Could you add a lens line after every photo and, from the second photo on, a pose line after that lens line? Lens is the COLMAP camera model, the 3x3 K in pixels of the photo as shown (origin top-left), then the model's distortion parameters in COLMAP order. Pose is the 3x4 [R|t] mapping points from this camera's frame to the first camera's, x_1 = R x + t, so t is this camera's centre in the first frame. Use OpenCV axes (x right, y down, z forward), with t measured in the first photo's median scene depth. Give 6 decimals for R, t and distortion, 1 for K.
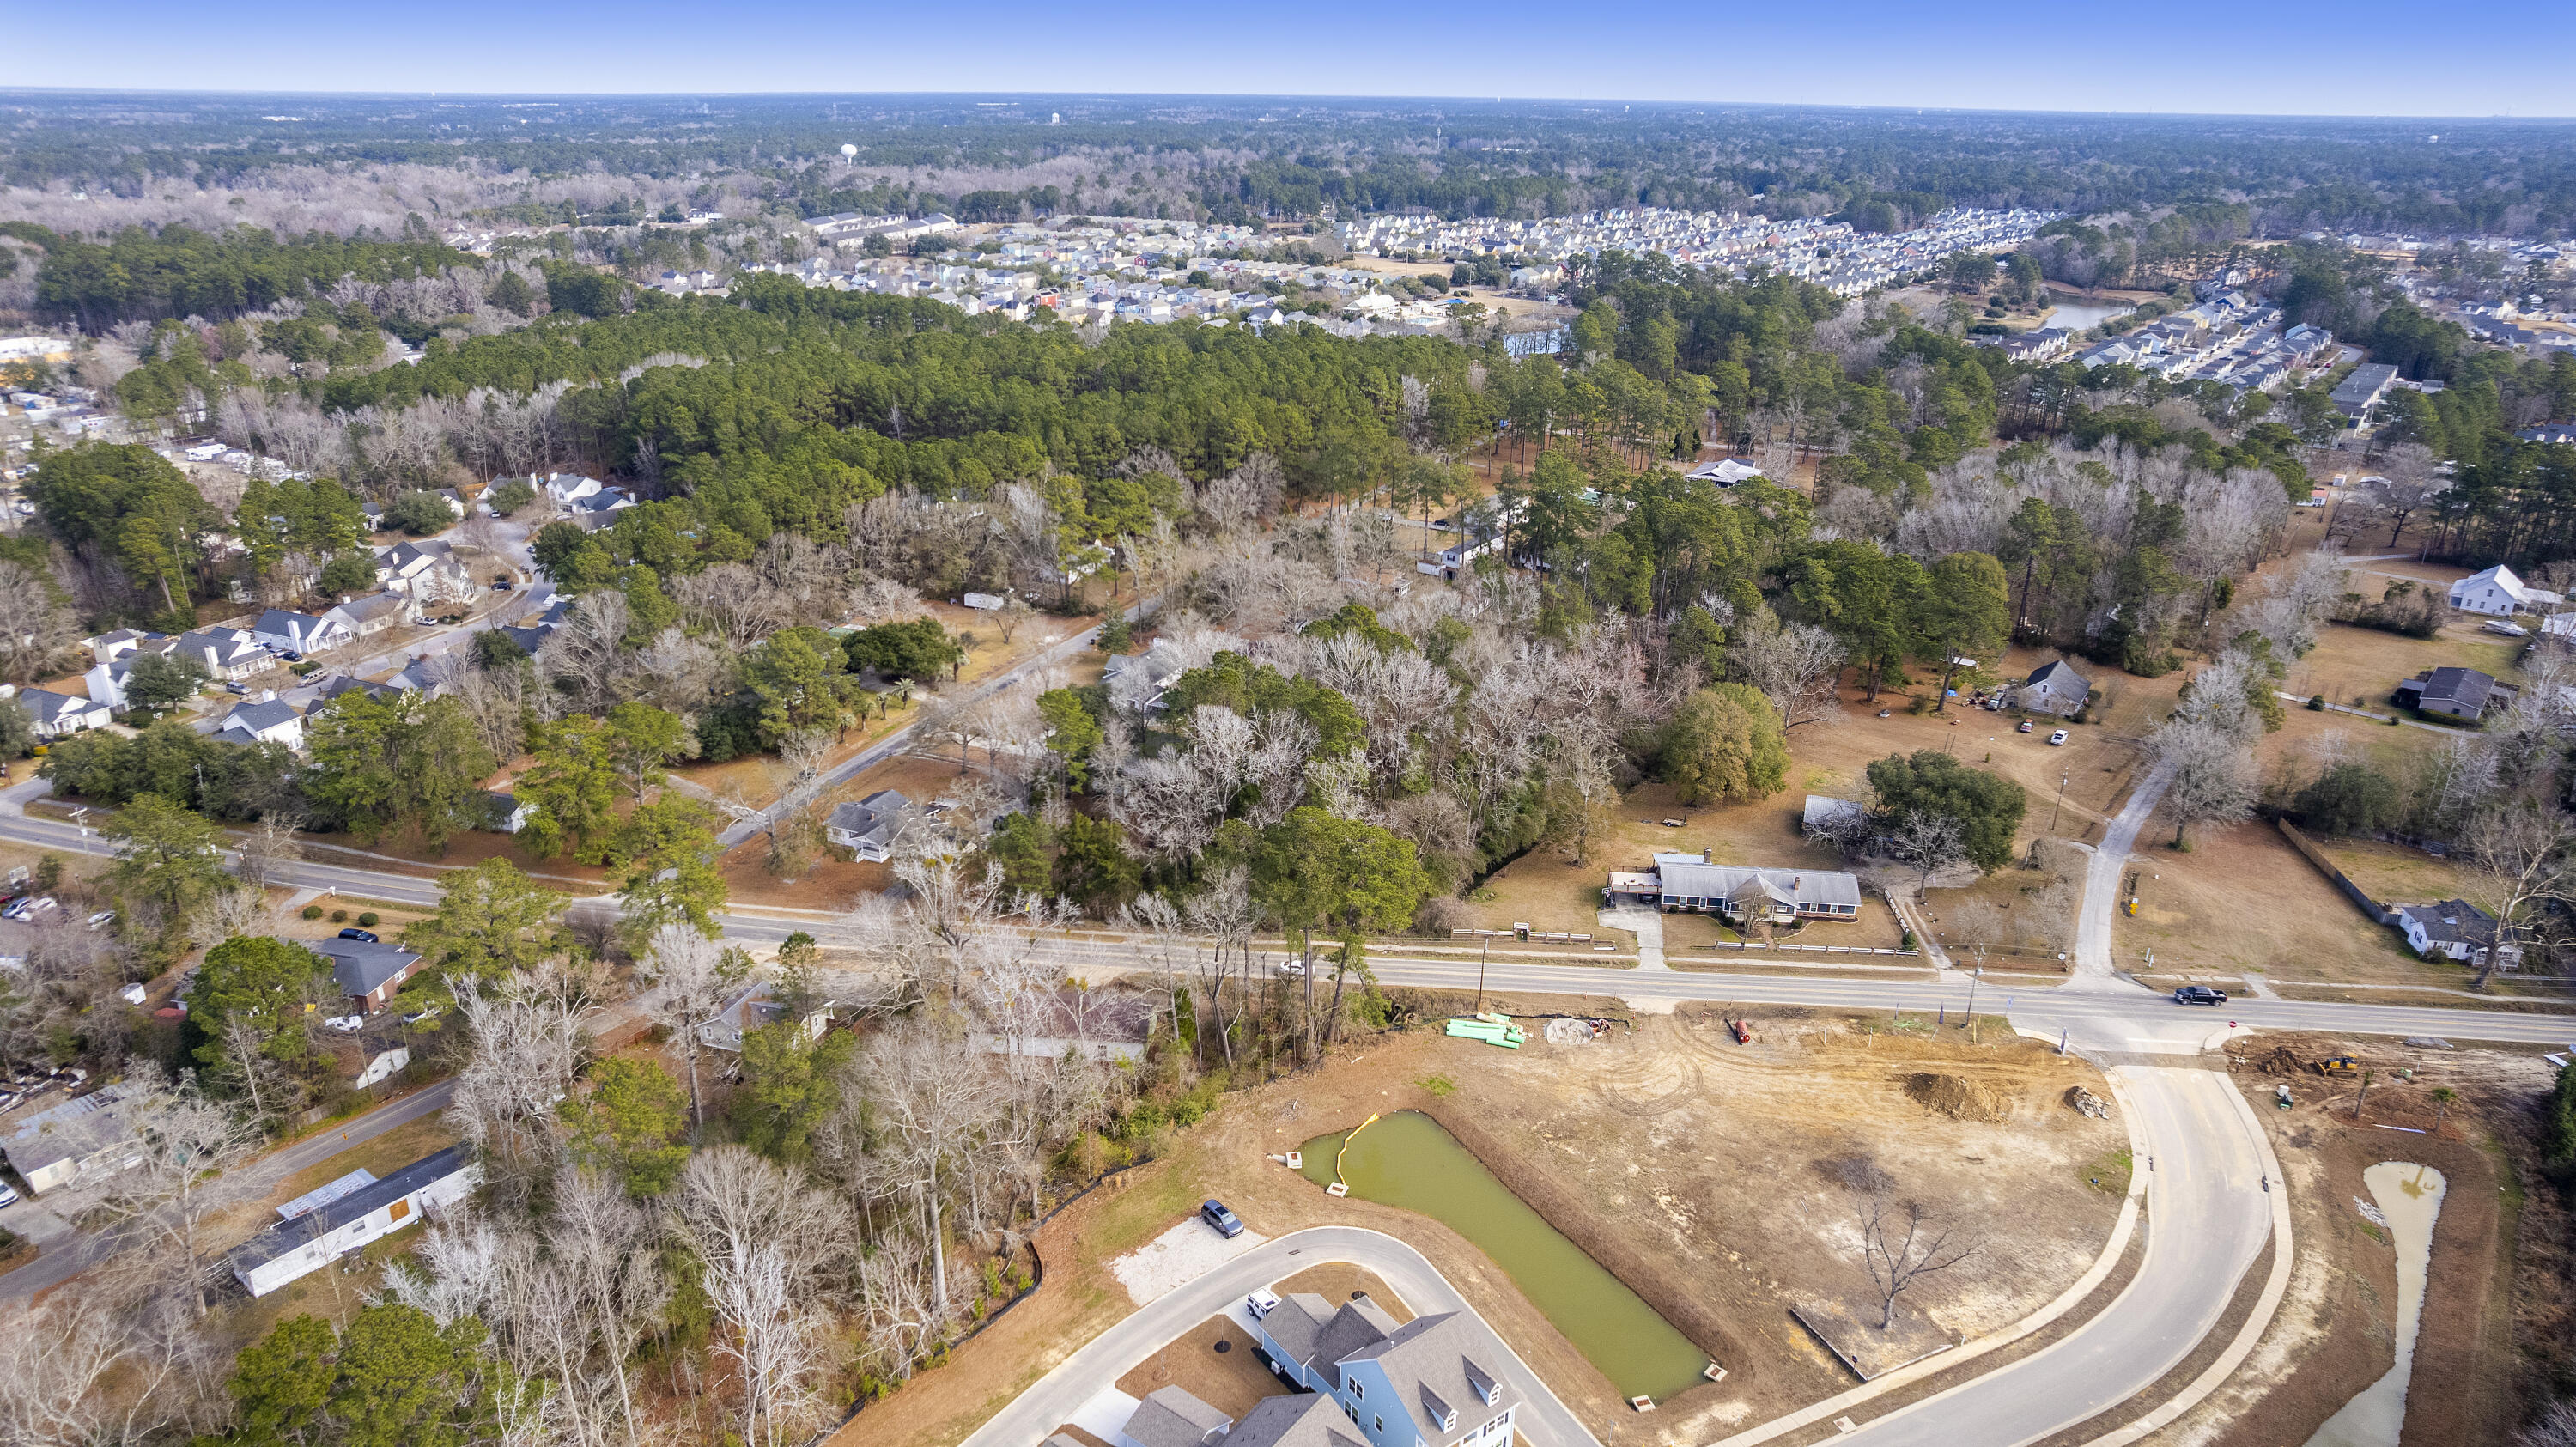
lens RADIAL K [[1660.7, 0, 1297.6], [0, 1660.7, 719.0], [0, 0, 1]] dist [-0.083121, 0.078775]
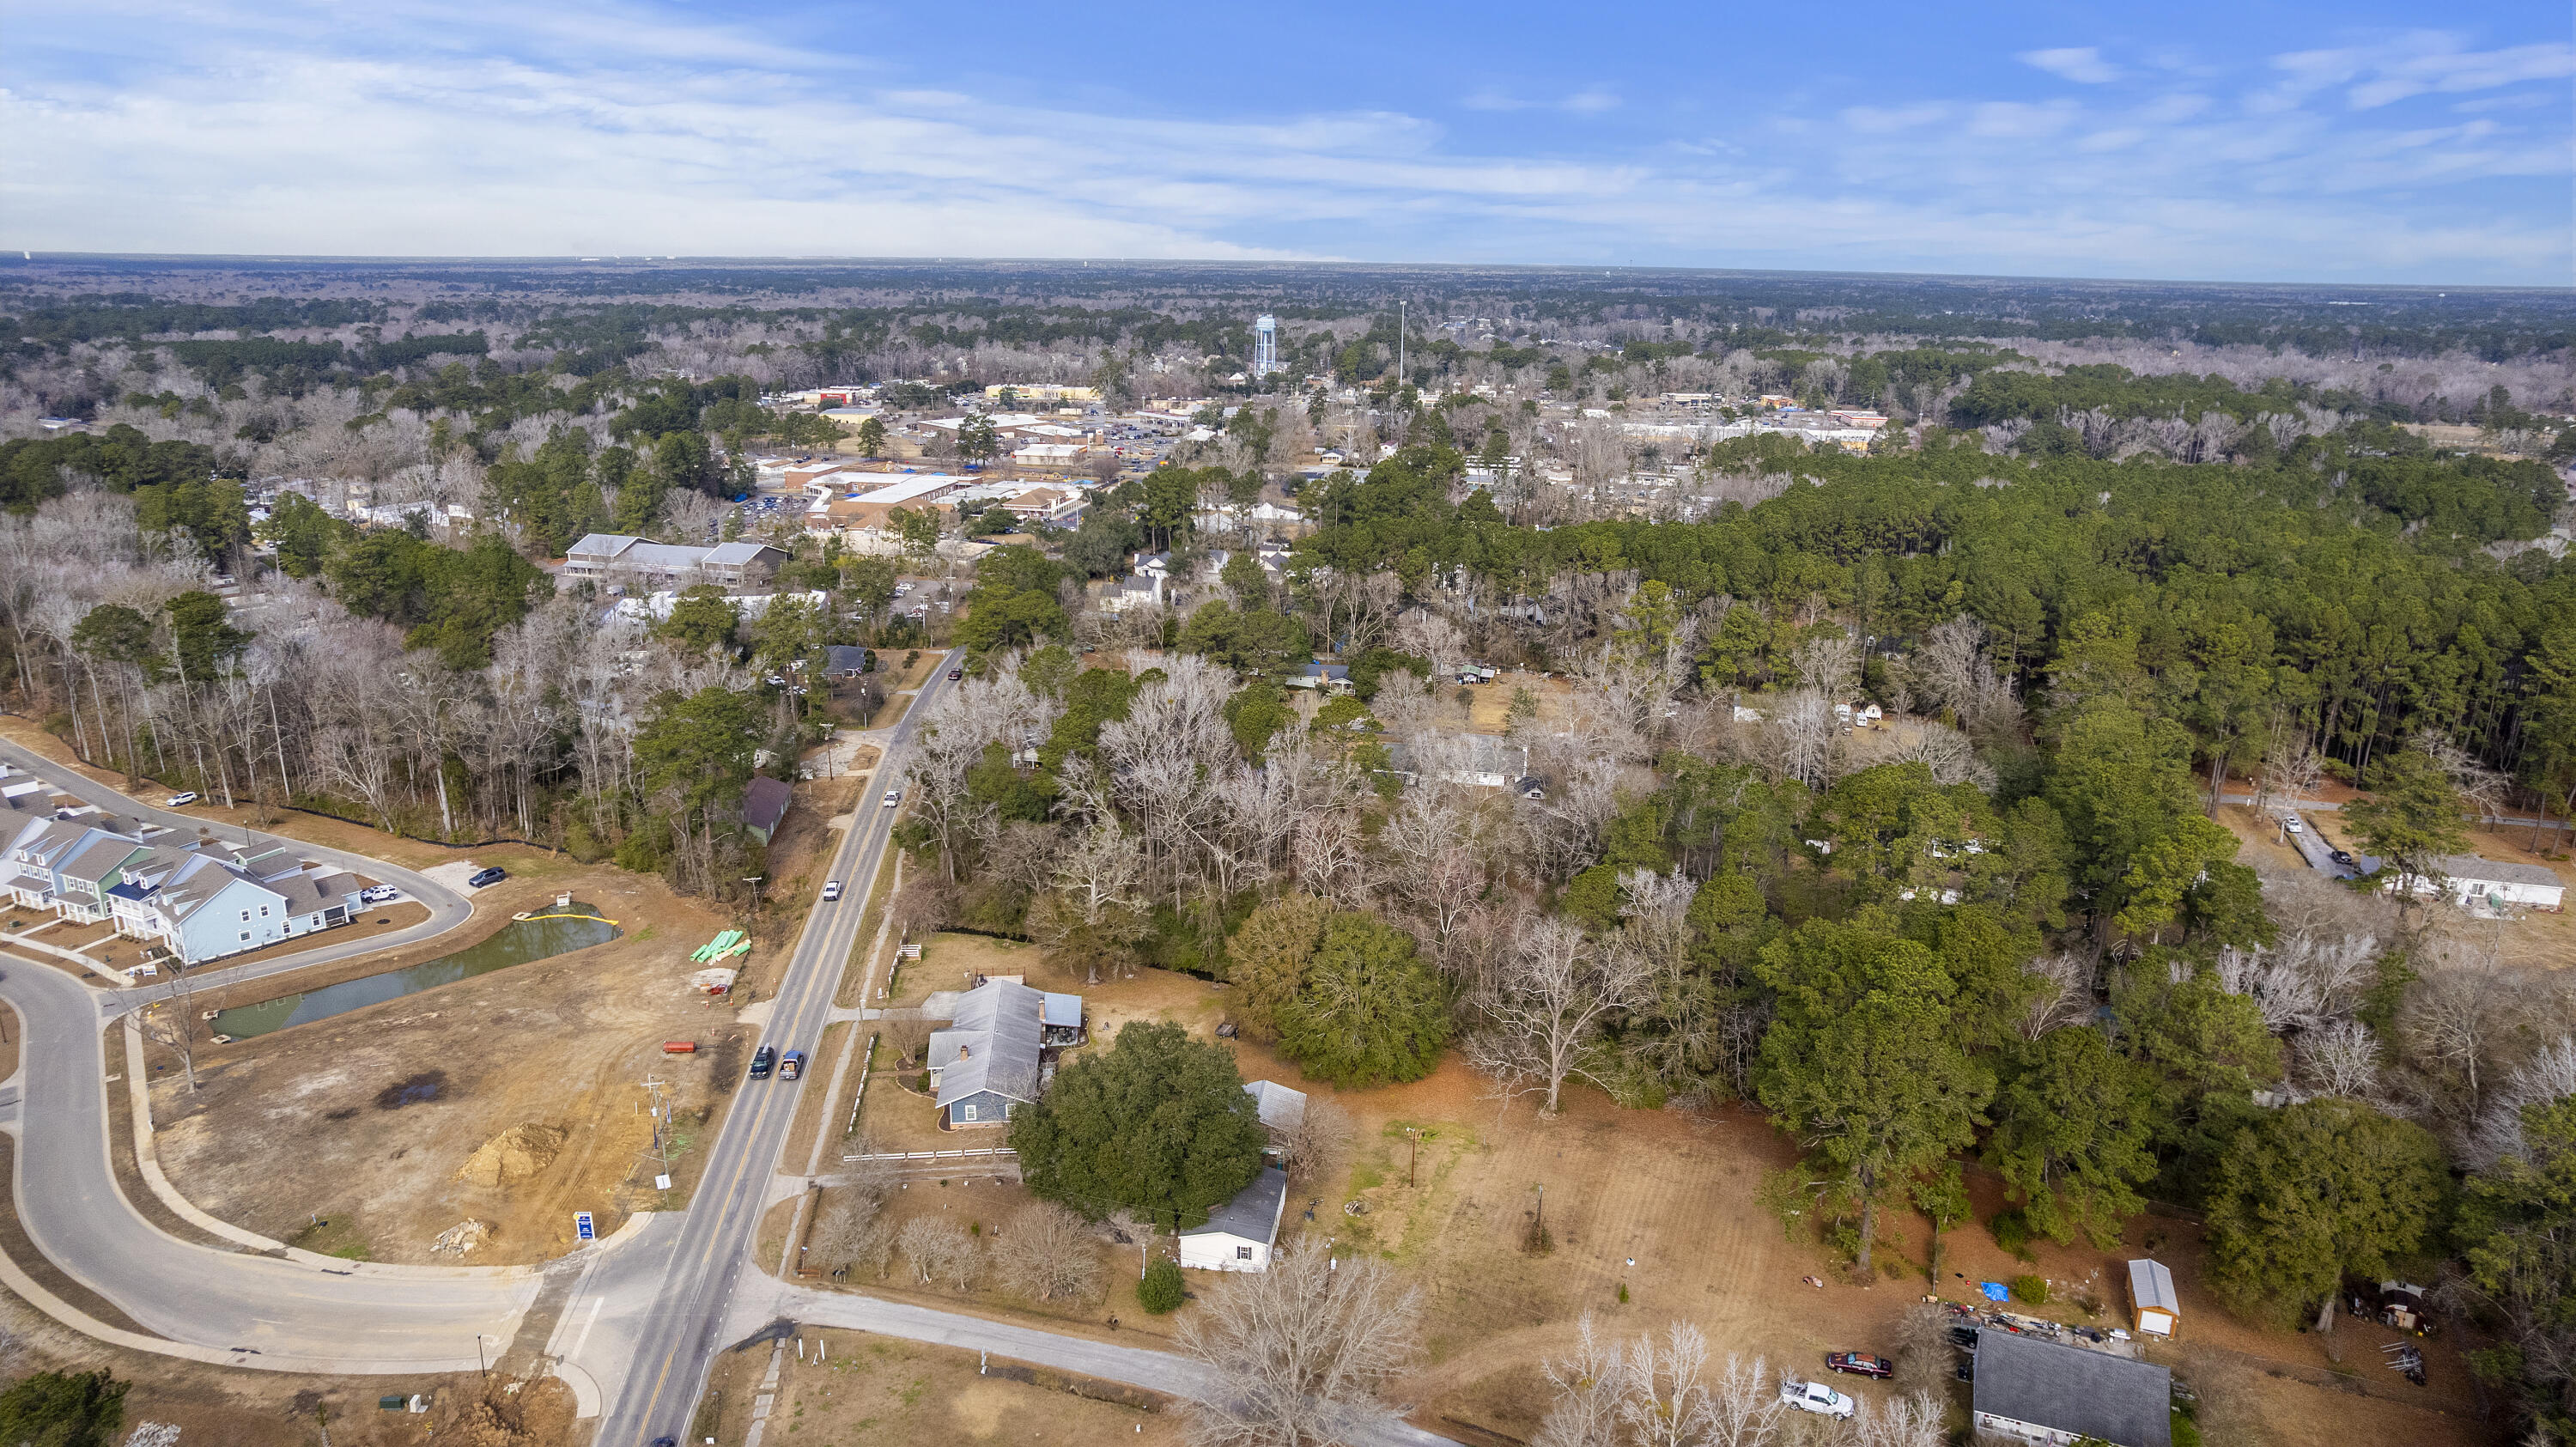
lens RADIAL K [[1660.7, 0, 1297.6], [0, 1660.7, 719.0], [0, 0, 1]] dist [-0.083121, 0.078775]
pose [[0.210466, 0.257784, -0.943001, 0.756088], [-0.361693, 0.916691, 0.169866, -0.173911], [0.908230, 0.305326, 0.286172, 0.632154]]
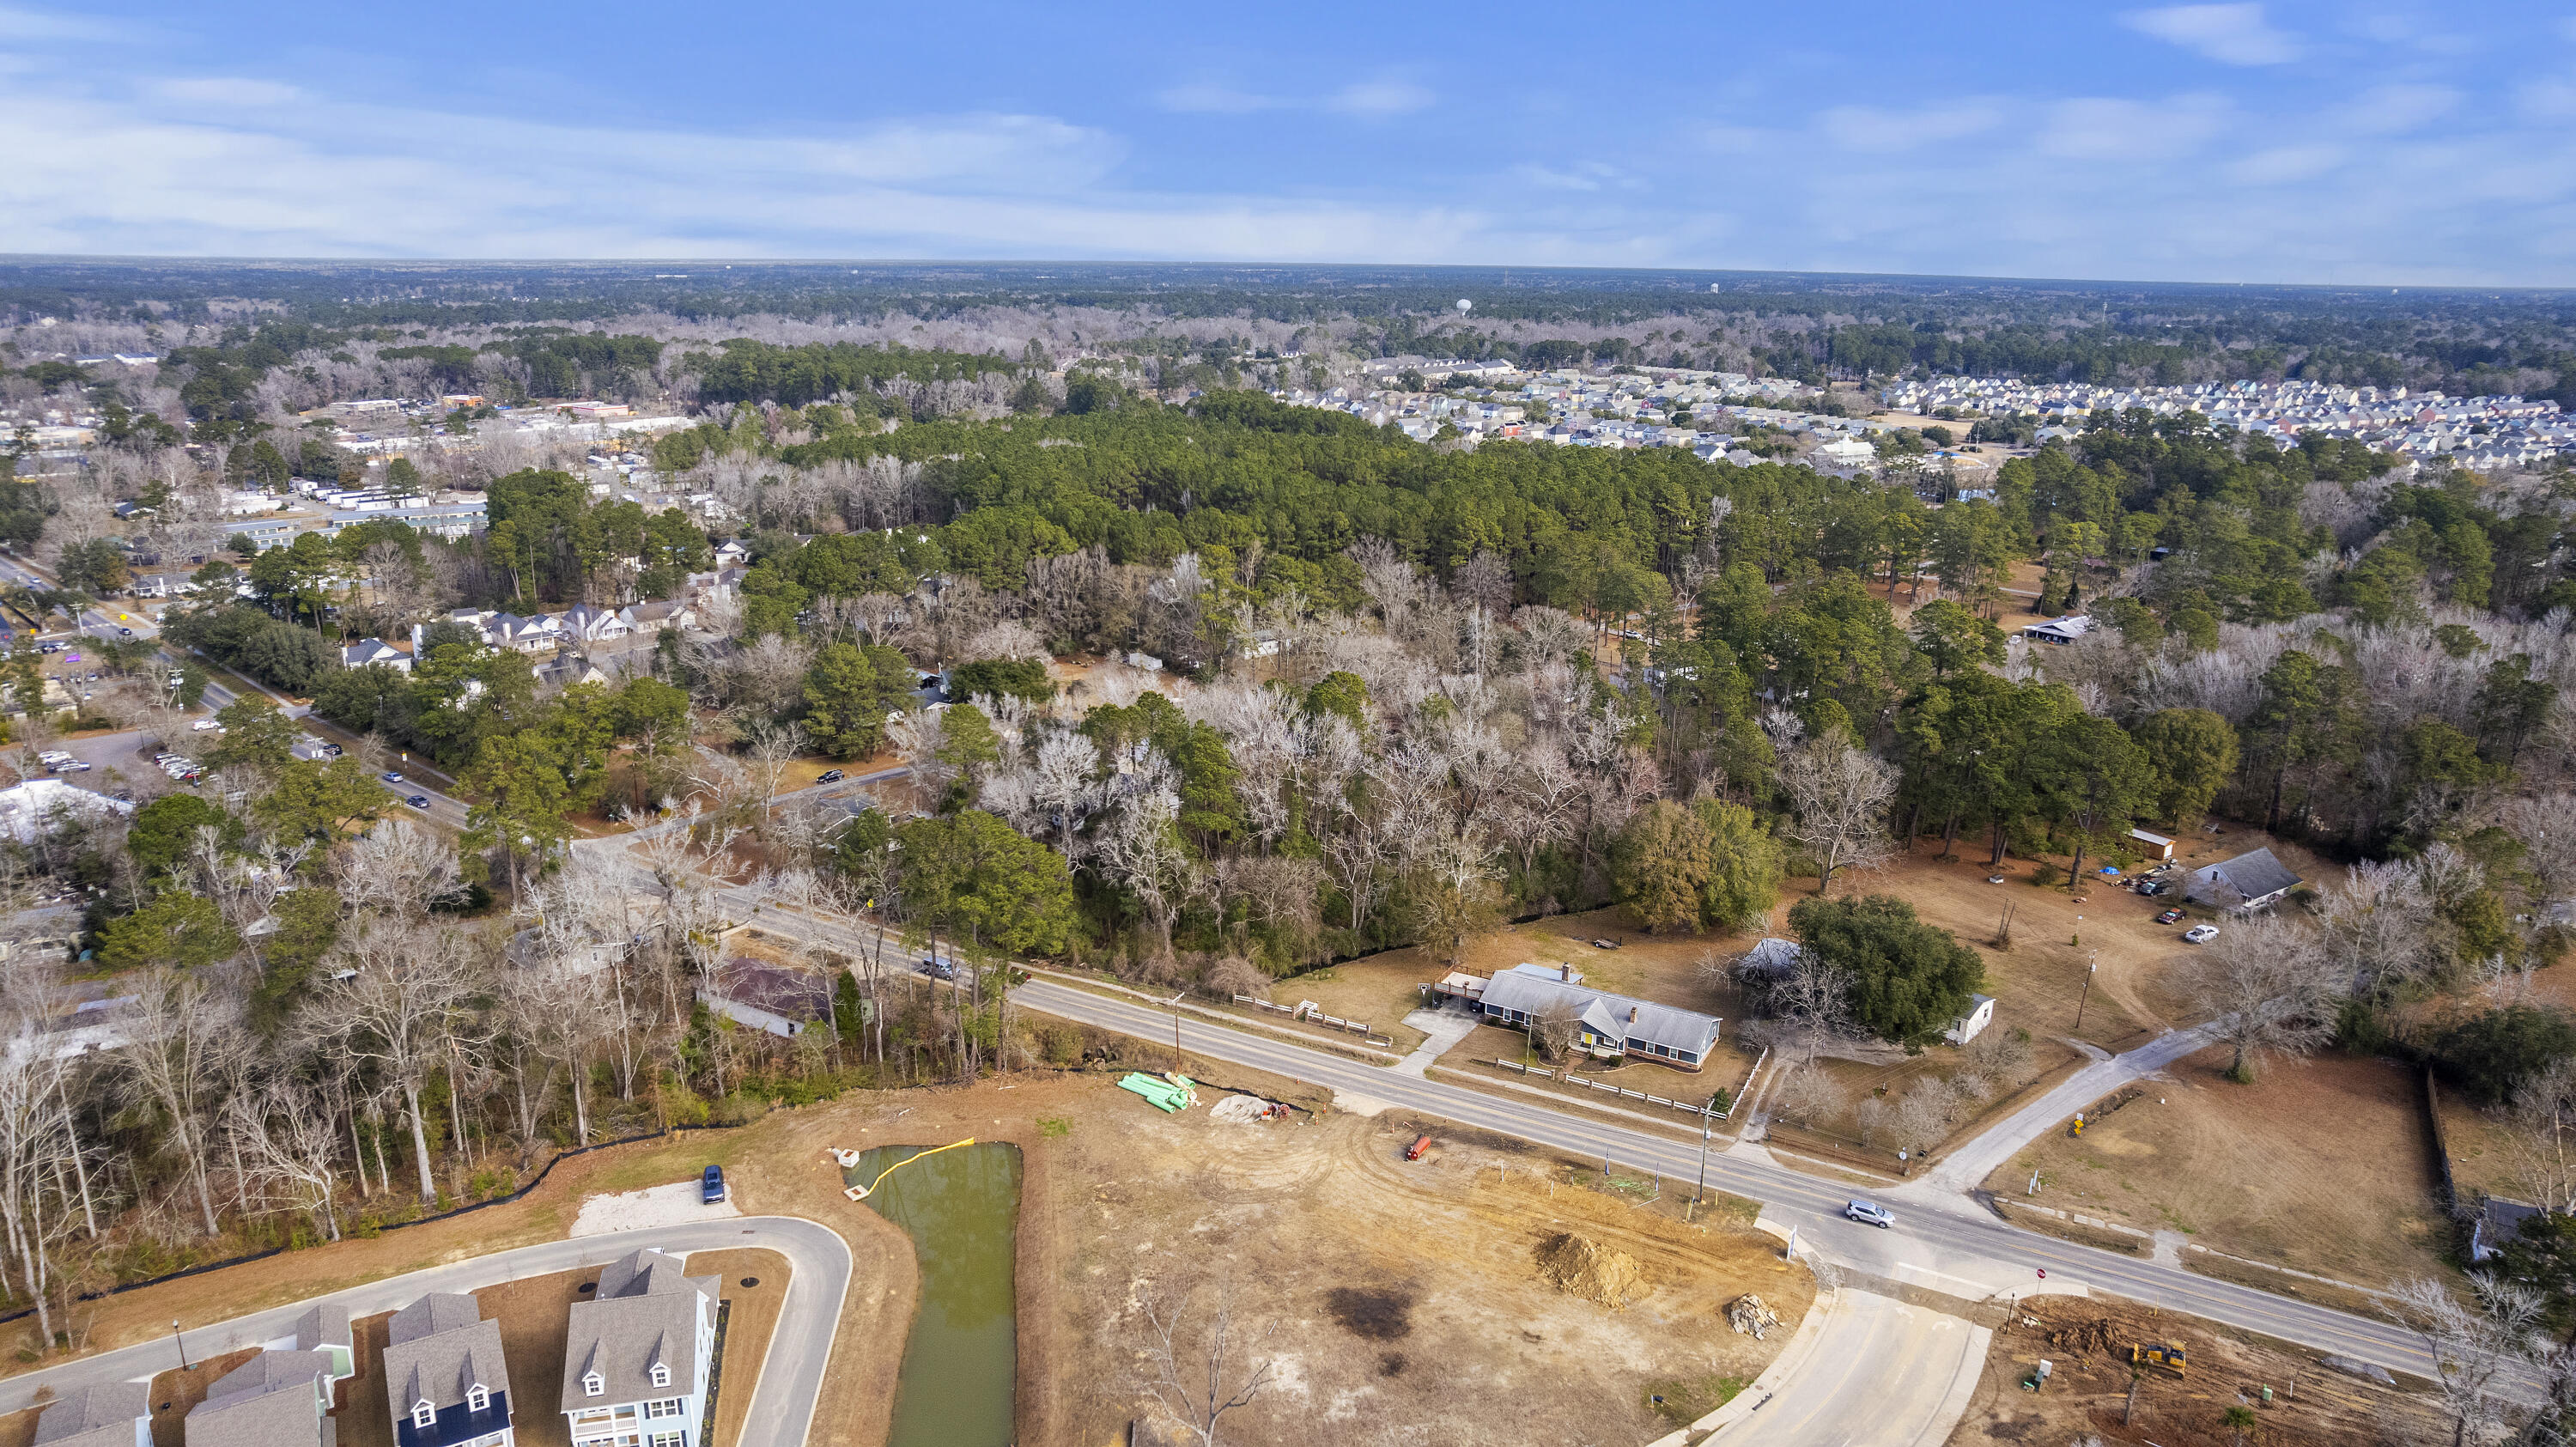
lens RADIAL K [[1654.5, 0, 1296.3], [0, 1654.5, 727.0], [0, 0, 1]] dist [-0.057515, 0.029004]
pose [[0.918761, 0.109564, -0.379307, 0.325659], [-0.144605, 0.987348, -0.065066, 0.024477], [0.367379, 0.114630, 0.922980, 0.102203]]
